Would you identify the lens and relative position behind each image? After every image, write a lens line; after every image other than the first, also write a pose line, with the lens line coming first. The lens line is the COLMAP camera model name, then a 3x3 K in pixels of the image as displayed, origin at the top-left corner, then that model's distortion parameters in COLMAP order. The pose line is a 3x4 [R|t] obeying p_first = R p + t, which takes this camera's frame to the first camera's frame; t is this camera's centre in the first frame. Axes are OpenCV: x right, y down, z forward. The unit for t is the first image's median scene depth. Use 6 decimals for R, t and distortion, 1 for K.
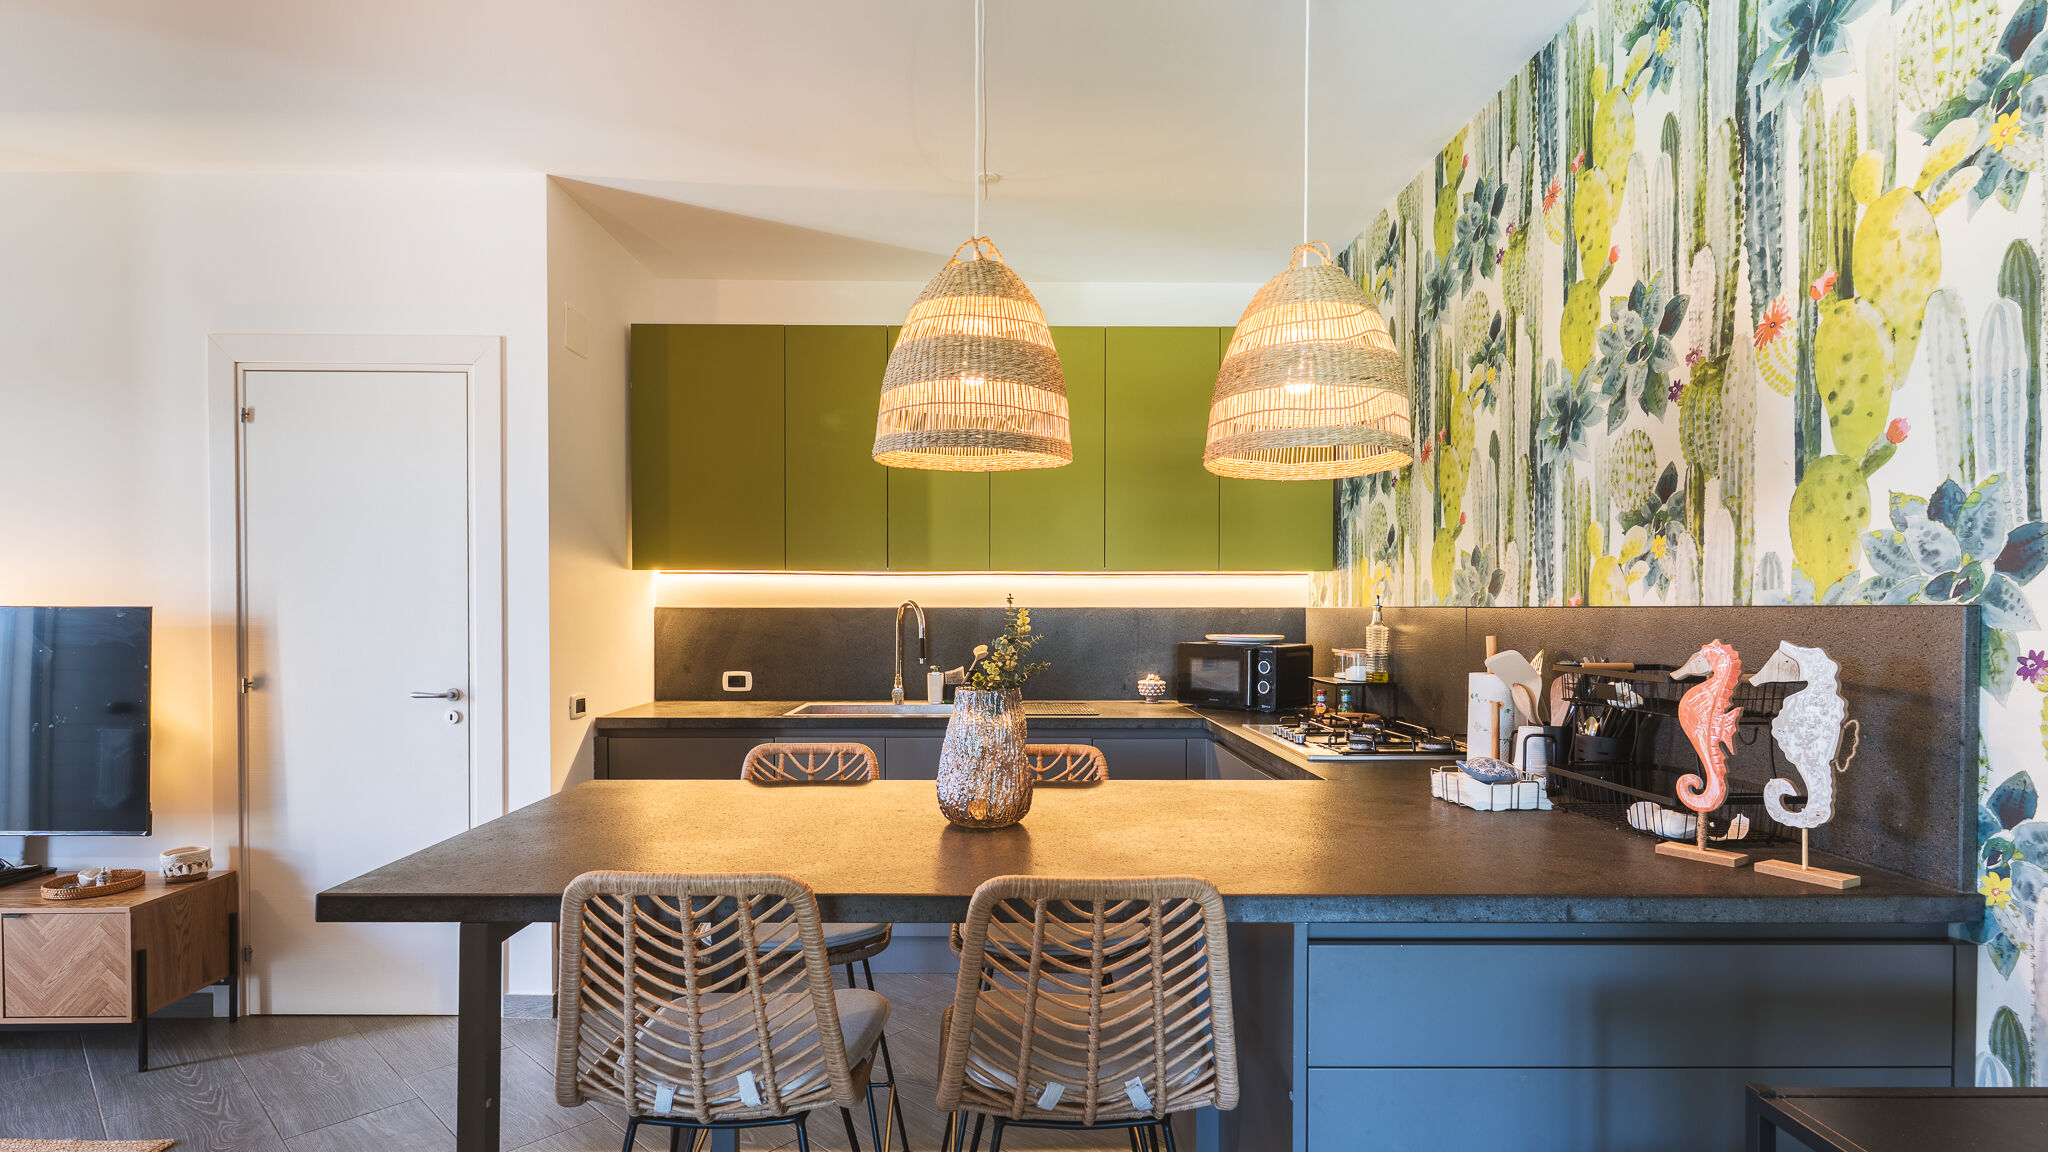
lens RADIAL K [[1000.8, 0, 993.3], [0, 1000.8, 622.6], [0, 0, 1]] dist [0.001820, 0.000083]
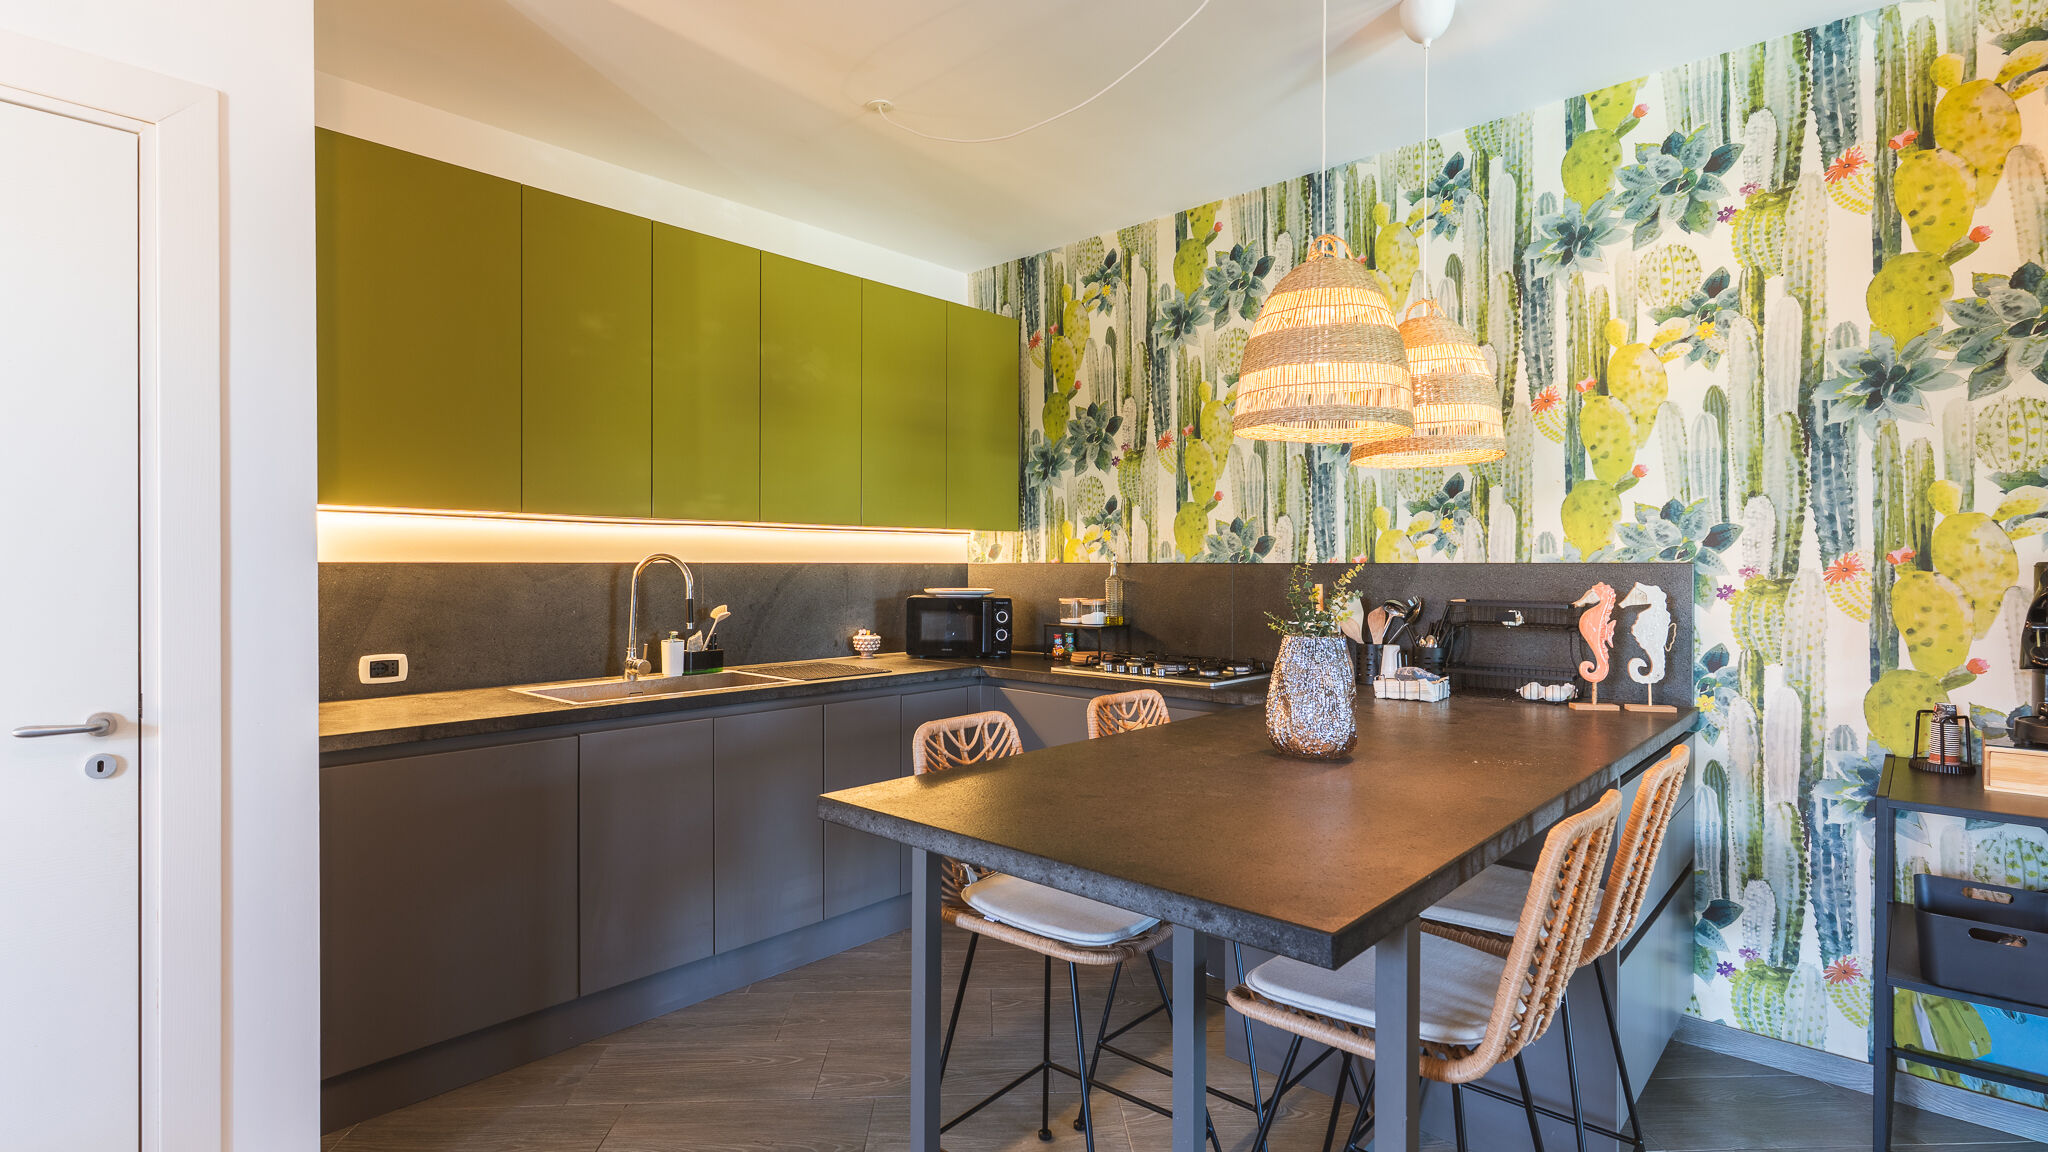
lens RADIAL K [[972.3, 0, 1023.3], [0, 972.3, 571.2], [0, 0, 1]] dist [0.000208, 0.000373]
pose [[0.678802, -0.004495, 0.734307, -1.039093], [0.009271, 0.999954, -0.002449, -0.006533], [-0.734262, 0.008471, 0.678813, 0.509515]]
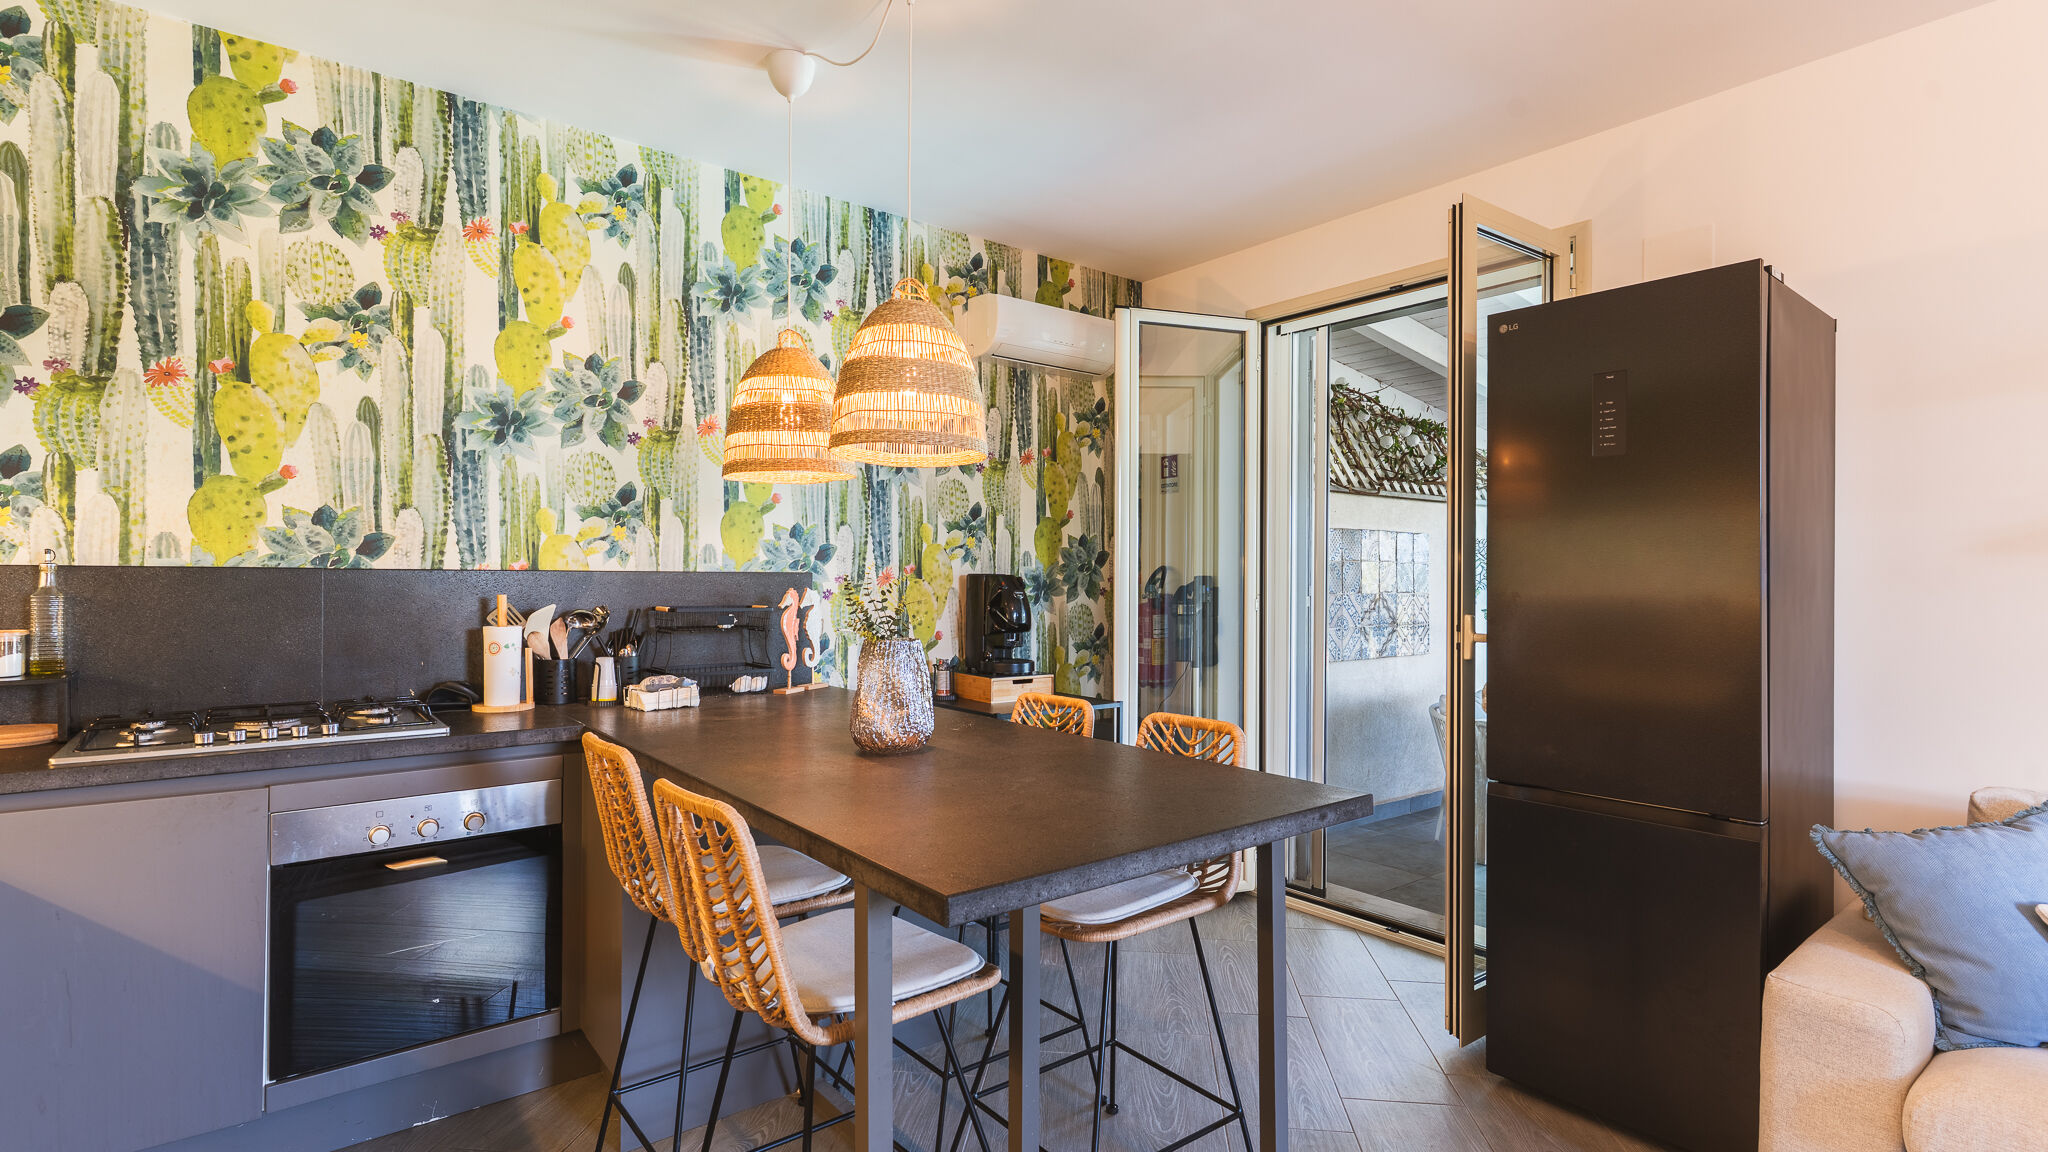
lens RADIAL K [[966.3, 0, 1024.0], [0, 966.3, 576.0], [0, 0, 1]] dist [0.000831, 0.000687]
pose [[-0.617060, -0.001999, 0.786913, -1.042188], [0.004662, 0.999970, 0.006195, -0.016668], [-0.786902, 0.007491, -0.617033, 1.627360]]
